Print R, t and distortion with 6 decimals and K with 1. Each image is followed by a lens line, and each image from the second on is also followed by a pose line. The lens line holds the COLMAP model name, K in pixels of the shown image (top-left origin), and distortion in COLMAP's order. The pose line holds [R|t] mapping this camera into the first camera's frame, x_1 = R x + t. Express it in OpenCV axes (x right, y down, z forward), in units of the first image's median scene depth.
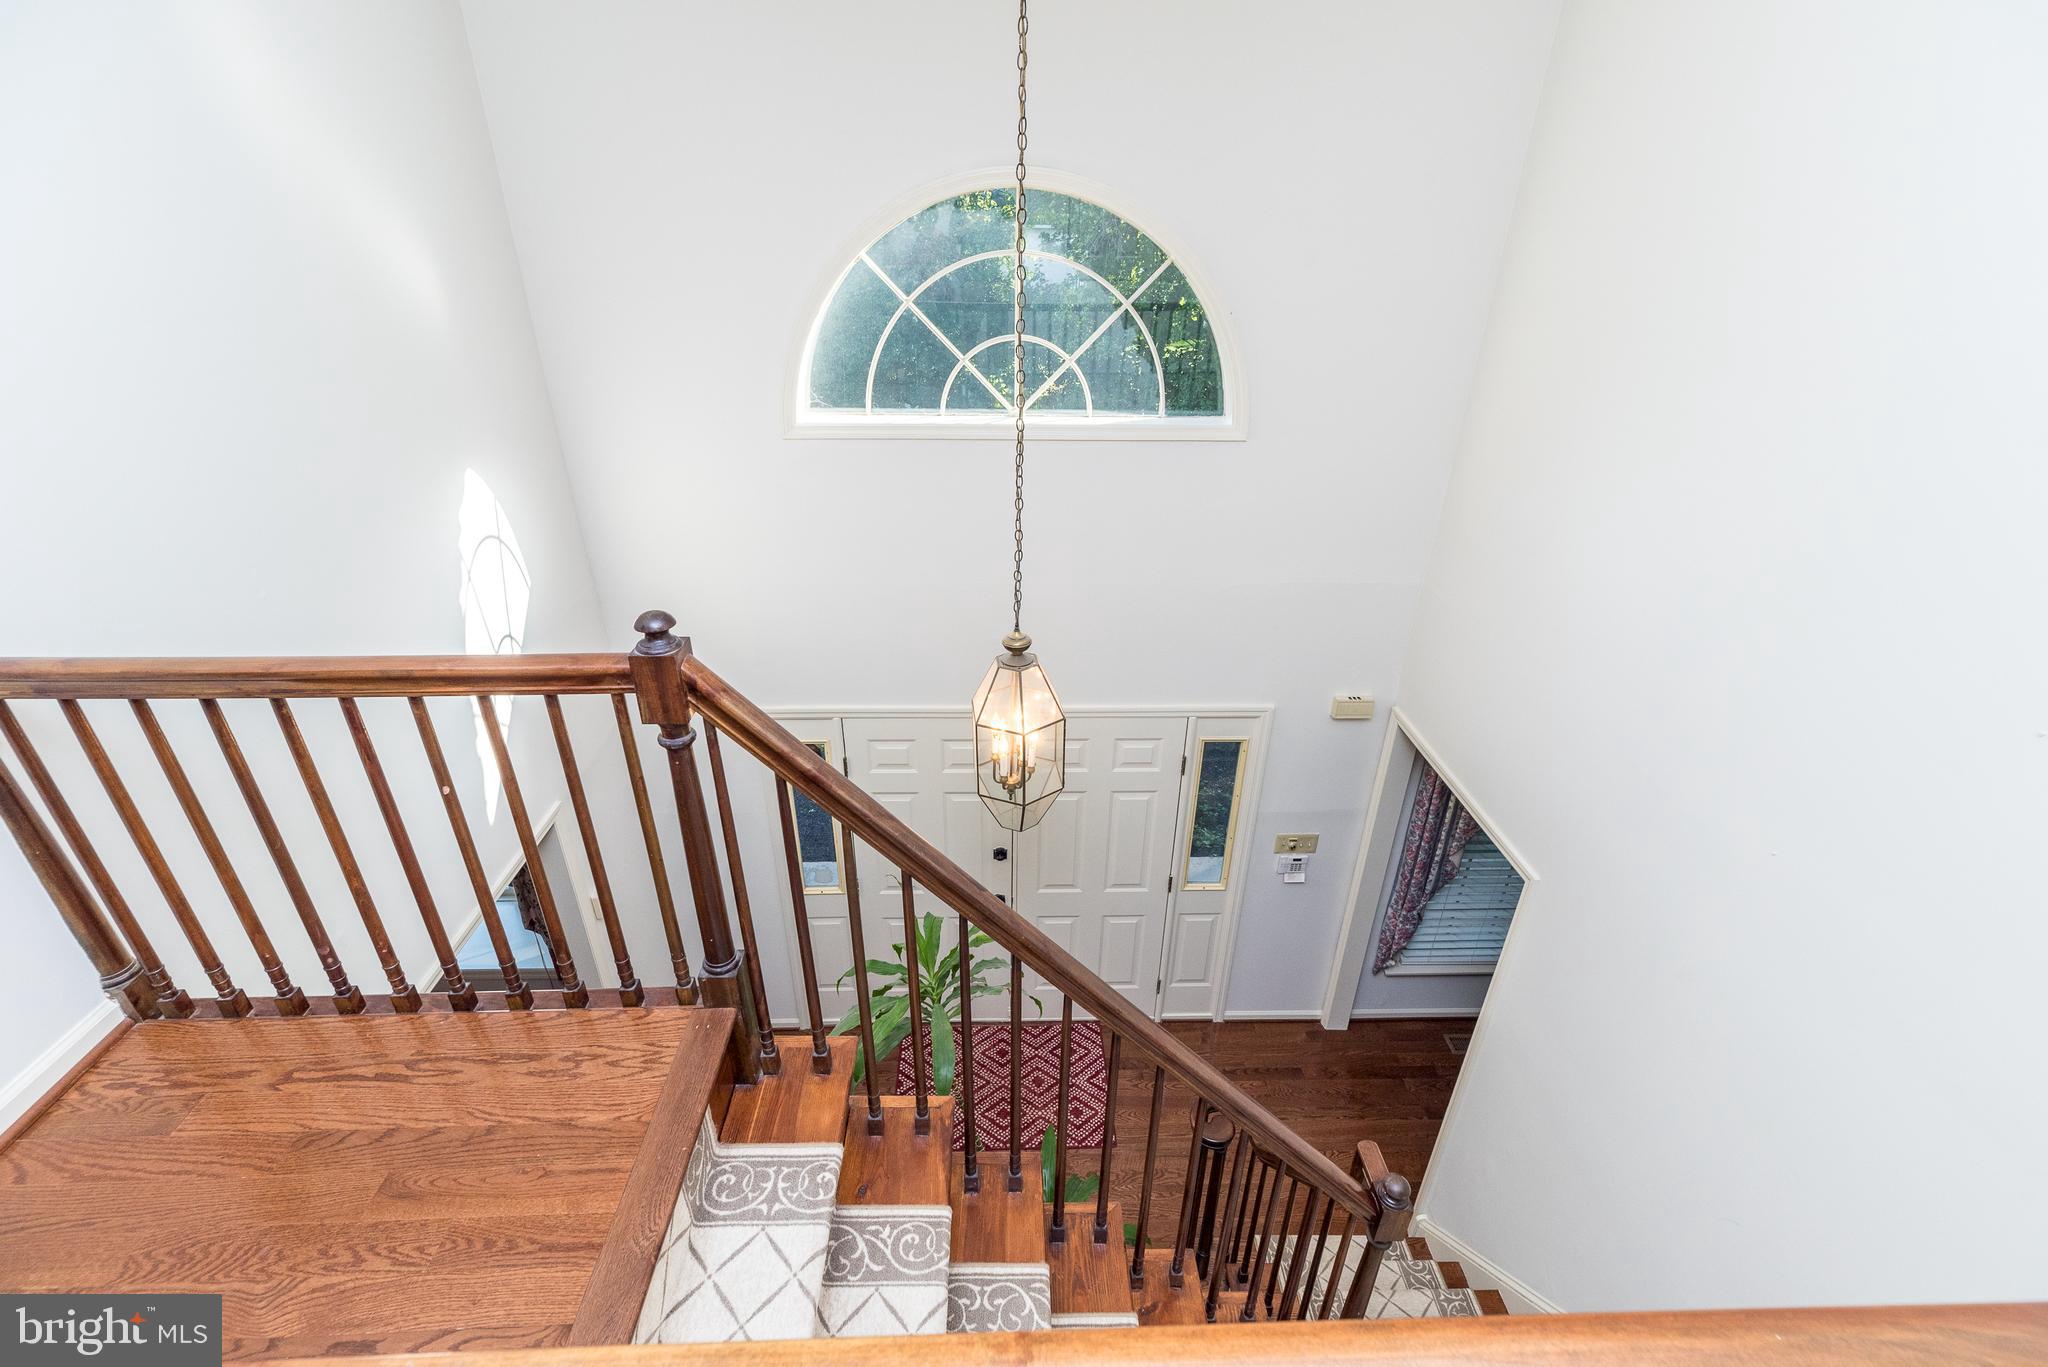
lens RADIAL K [[900.8, 0, 1013.1], [0, 900.8, 687.1], [0, 0, 1]] dist [0.001679, 0.001159]
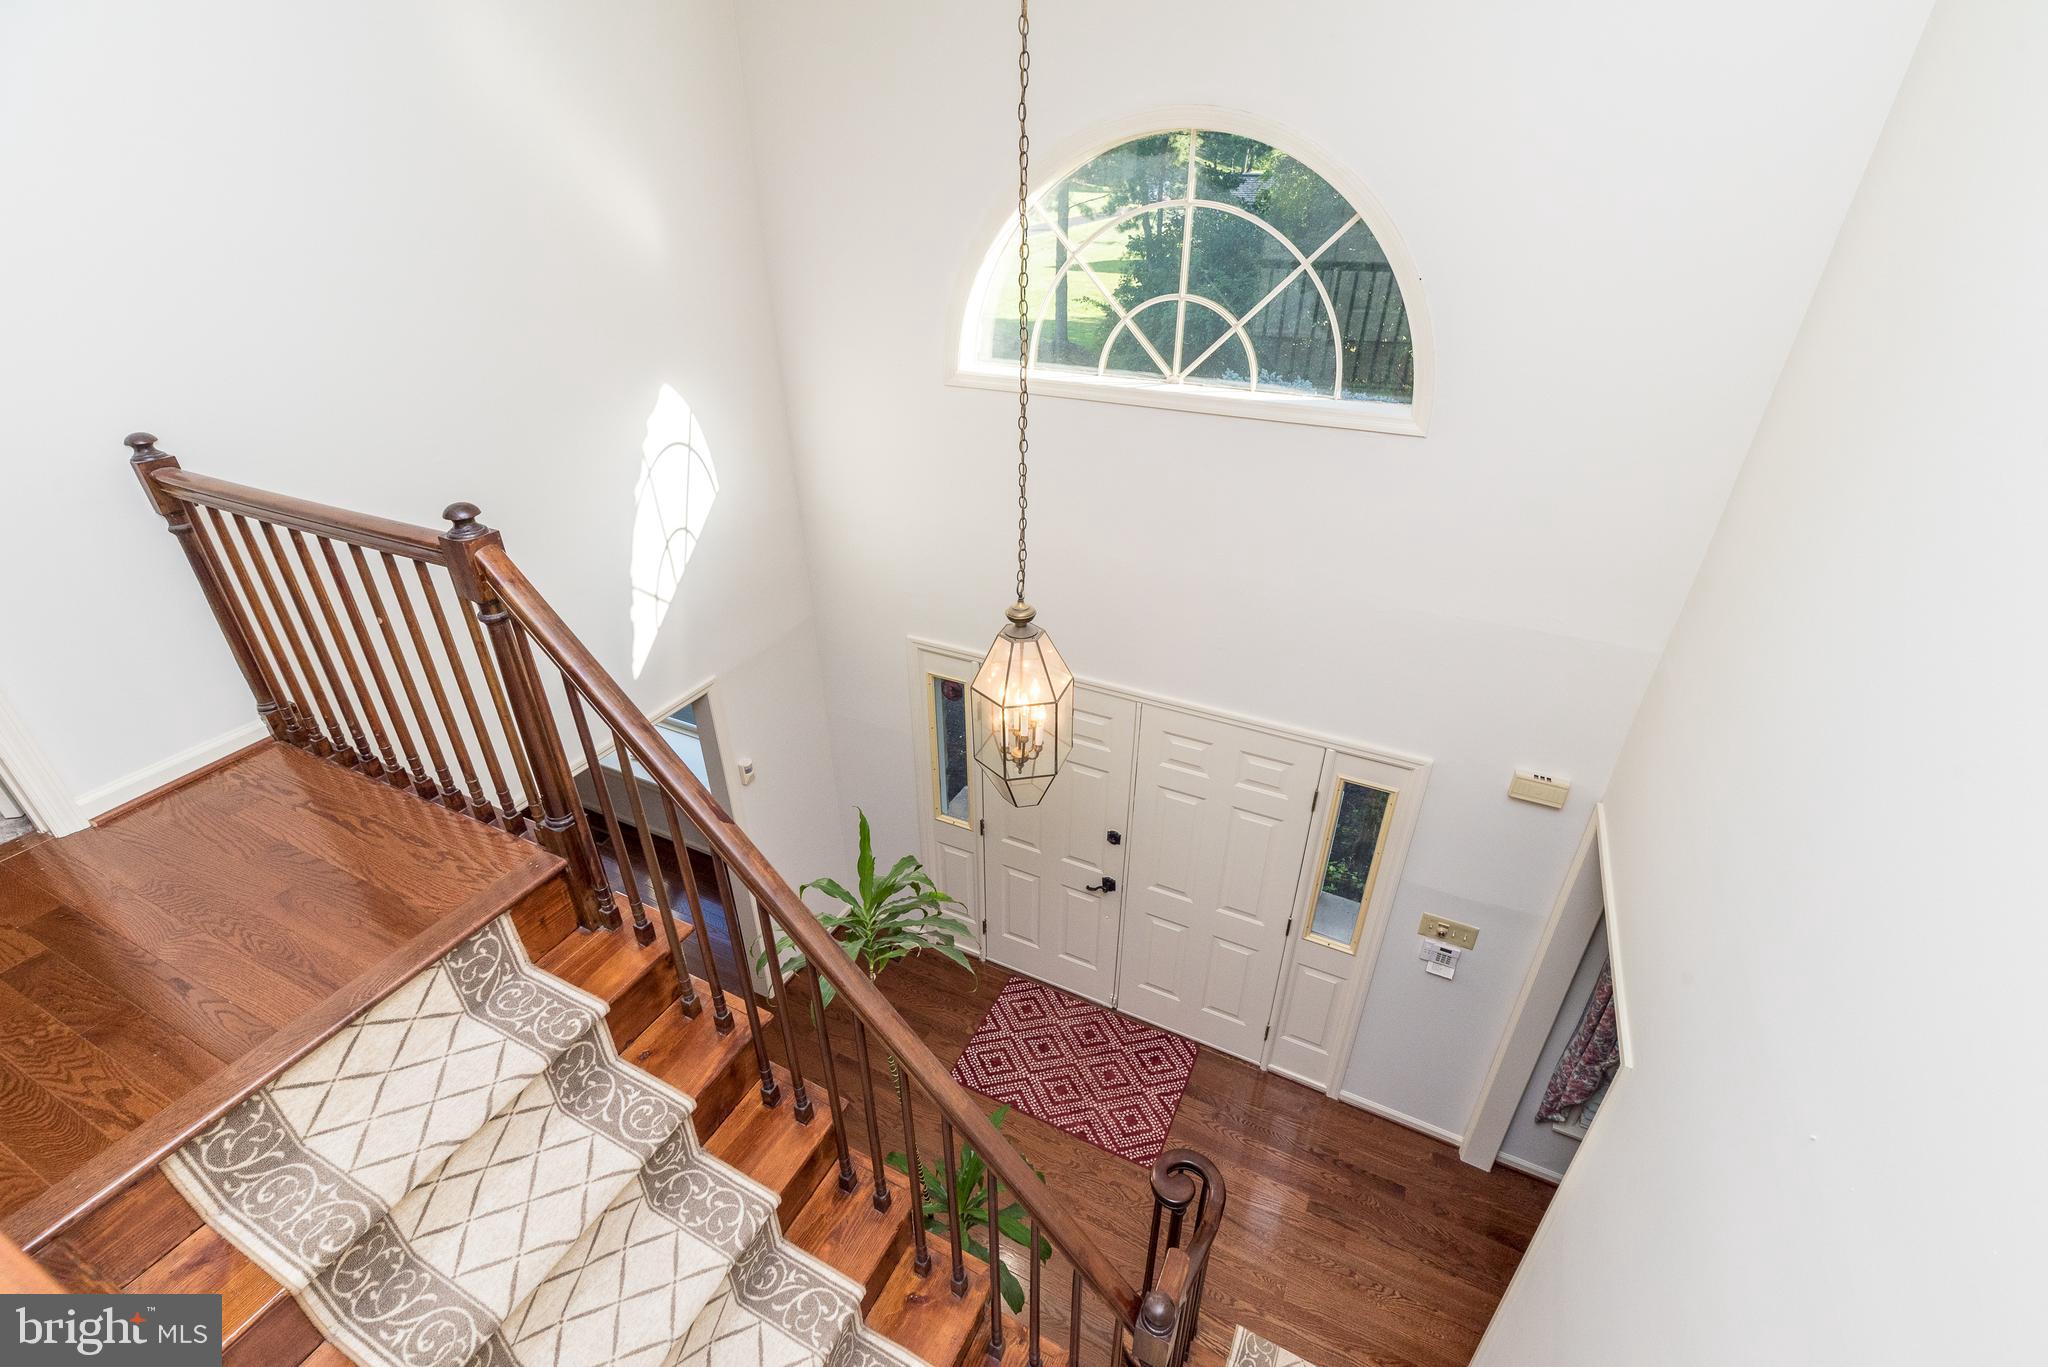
lens RADIAL K [[900.8, 0, 1014.5], [0, 900.8, 685.1], [0, 0, 1]] dist [0.001679, 0.001159]
pose [[0.882241, 0.226985, -0.412467, 0.328580], [-0.210991, 0.973820, 0.084606, -0.043734], [0.420873, 0.012384, 0.907035, 0.096226]]
